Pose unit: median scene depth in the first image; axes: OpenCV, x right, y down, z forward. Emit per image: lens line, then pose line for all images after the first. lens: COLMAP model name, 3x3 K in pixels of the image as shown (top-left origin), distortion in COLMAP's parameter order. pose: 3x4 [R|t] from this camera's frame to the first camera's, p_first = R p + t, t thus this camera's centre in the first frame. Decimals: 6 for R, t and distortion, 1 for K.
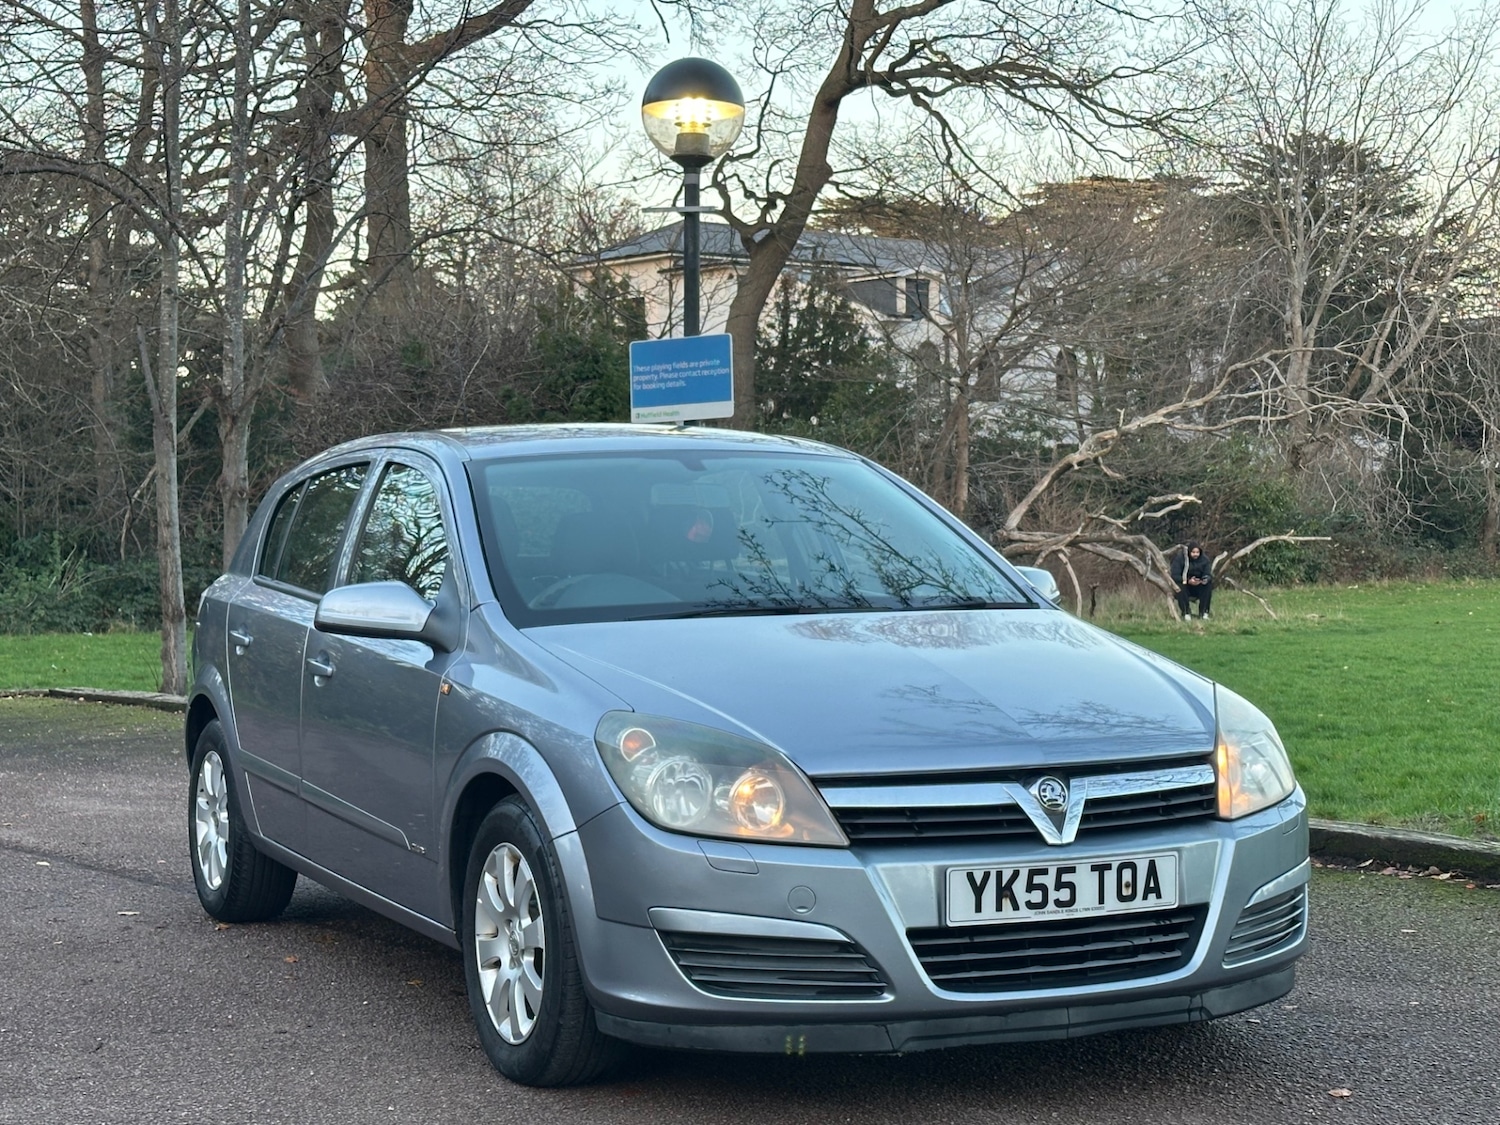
lens RADIAL K [[2590.4, 0, 745.4], [0, 2590.4, 589.1], [0, 0, 1]] dist [0.199683, 0.000000]
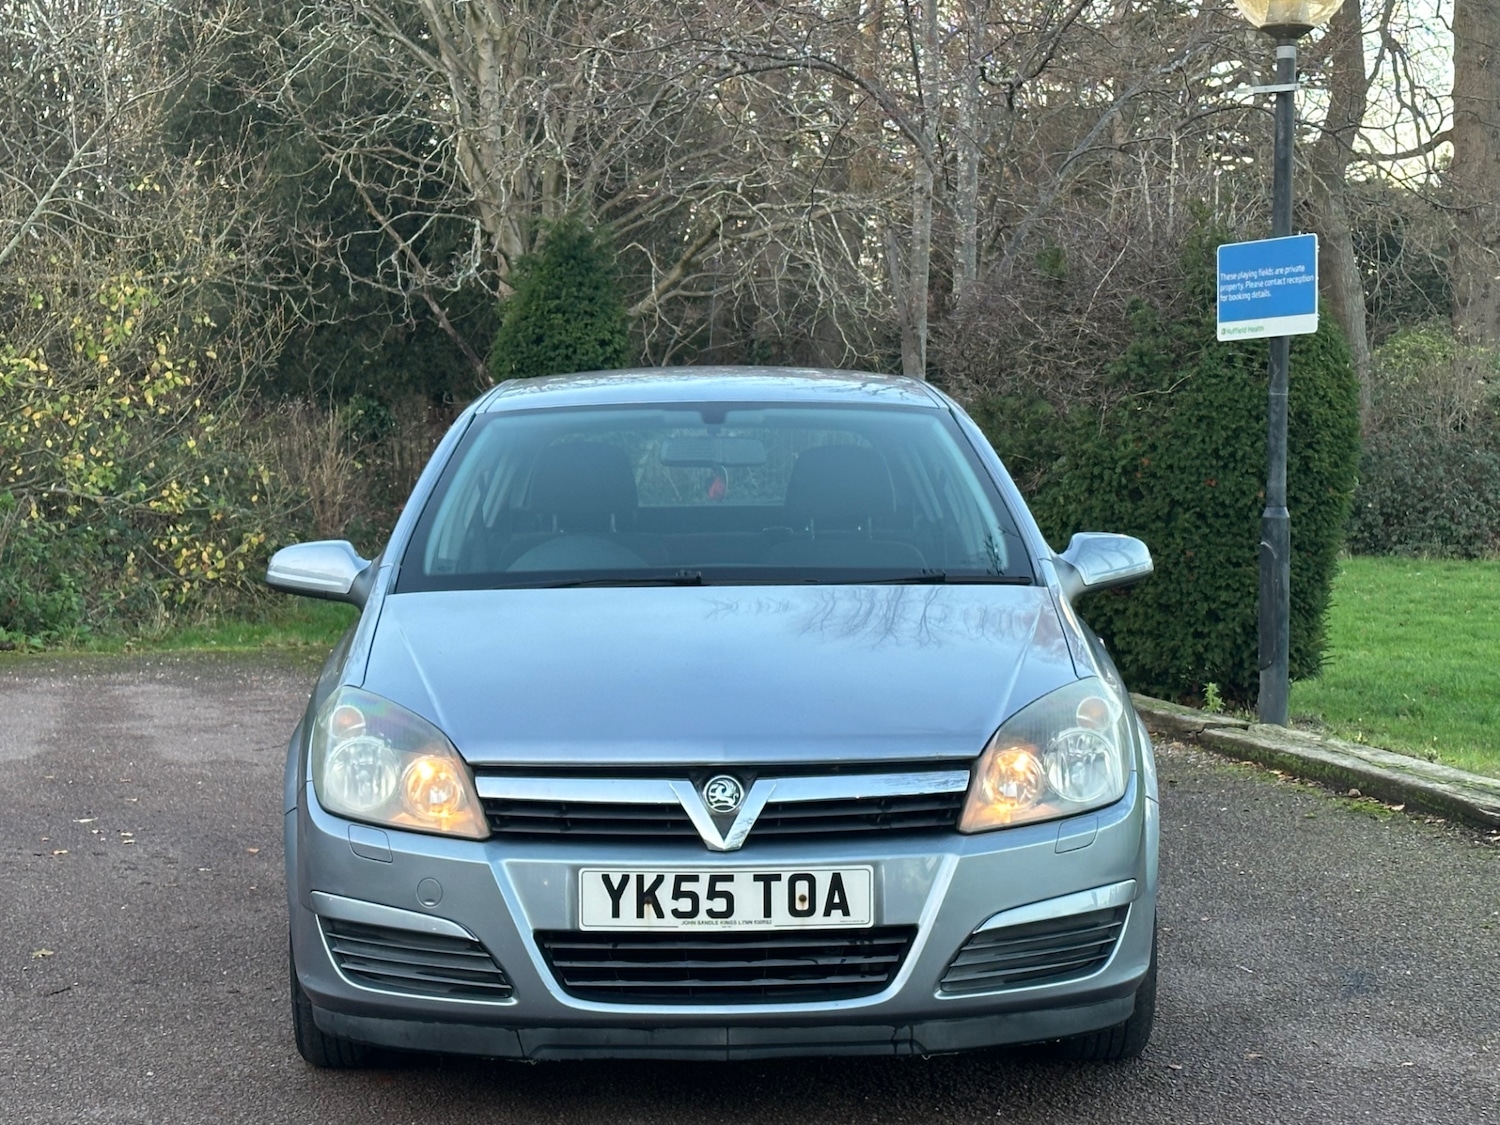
lens RADIAL K [[3069.3, 0, 762.1], [0, 3069.3, 558.0], [0, 0, 1]] dist [0.140296, 0.000000]
pose [[0.914227, 0.021480, -0.404634, 0.500916], [-0.014342, 0.999684, 0.020663, -0.023987], [0.404950, -0.013088, 0.914245, 0.015200]]
